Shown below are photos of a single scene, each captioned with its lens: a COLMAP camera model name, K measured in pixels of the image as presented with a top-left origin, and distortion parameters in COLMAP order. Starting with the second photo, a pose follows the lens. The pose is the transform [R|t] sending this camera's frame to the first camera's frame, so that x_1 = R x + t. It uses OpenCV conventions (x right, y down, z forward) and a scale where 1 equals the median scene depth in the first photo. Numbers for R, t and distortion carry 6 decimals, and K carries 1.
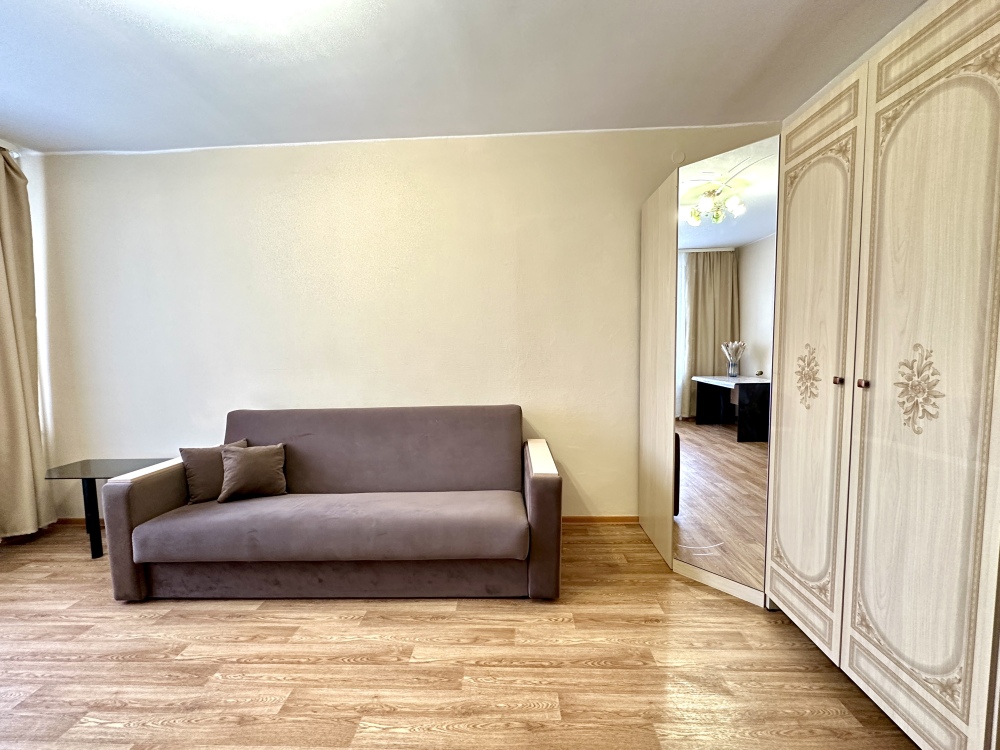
lens RADIAL K [[398.9, 0, 498.2], [0, 398.9, 375.6], [0, 0, 1]] dist [-0.000522, -0.001272]
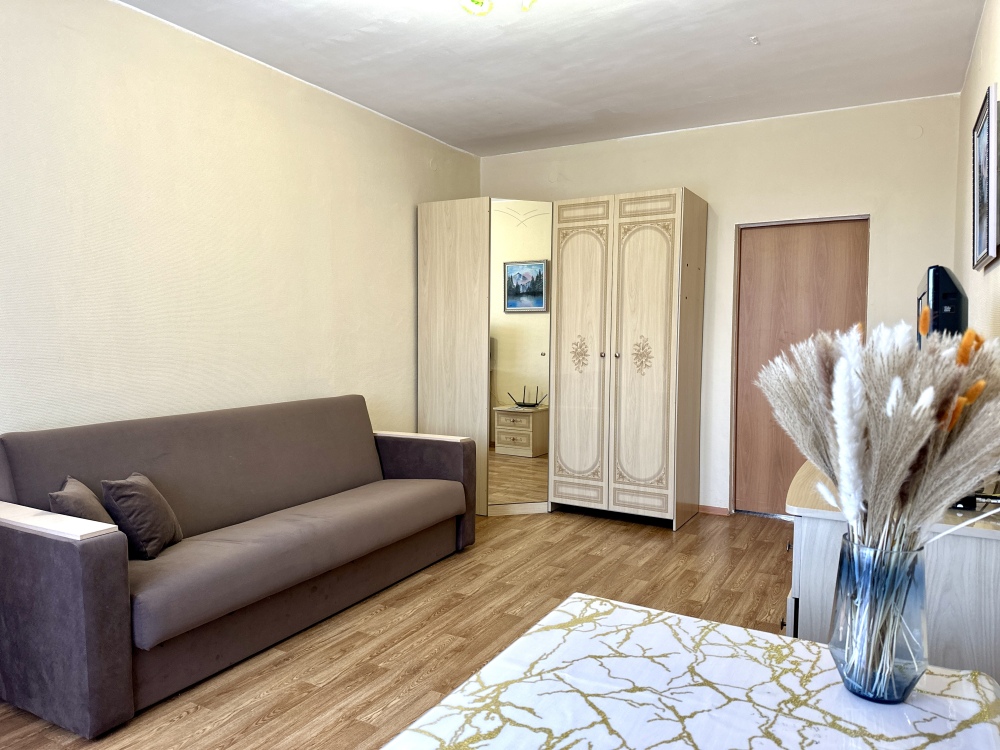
lens RADIAL K [[701.7, 0, 506.8], [0, 701.7, 386.6], [0, 0, 1]] dist [0.063822, -0.092700]
pose [[0.436675, -0.034816, 0.898946, -2.220265], [0.050910, 0.998606, 0.013945, 0.089707], [-0.898178, 0.039676, 0.437838, -0.035154]]
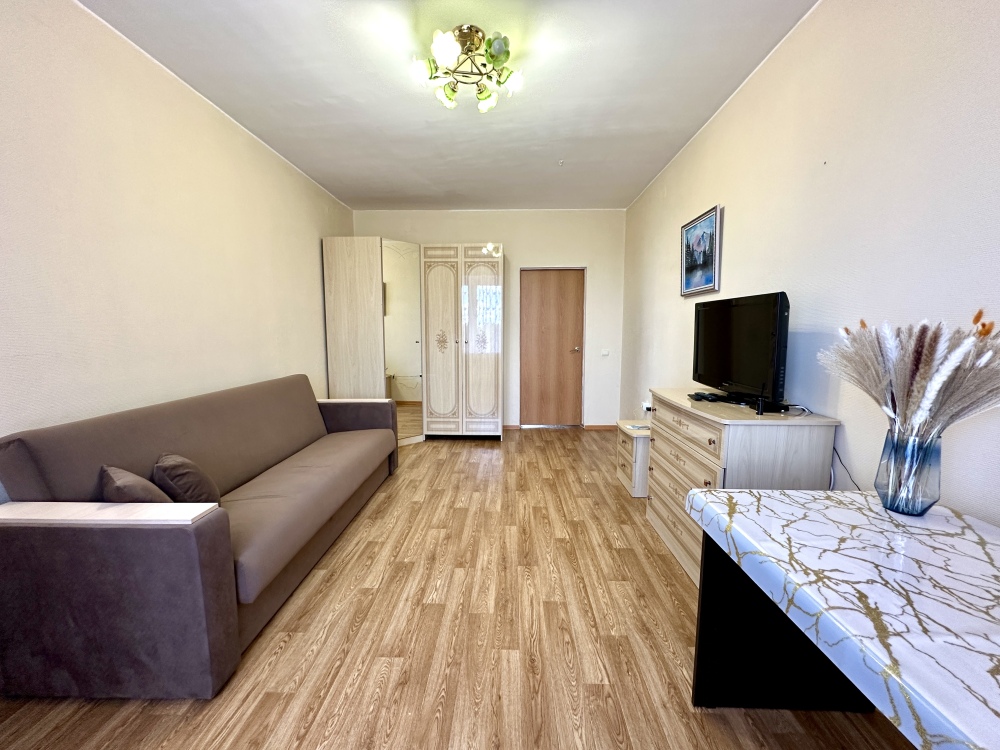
lens RADIAL K [[398.9, 0, 502.0], [0, 398.9, 380.9], [0, 0, 1]] dist [-0.000522, -0.001272]
pose [[-0.020496, -0.095068, 0.995260, -2.157705], [0.079210, 0.992185, 0.096405, 0.042228], [-0.996647, 0.080810, -0.012806, 0.687534]]
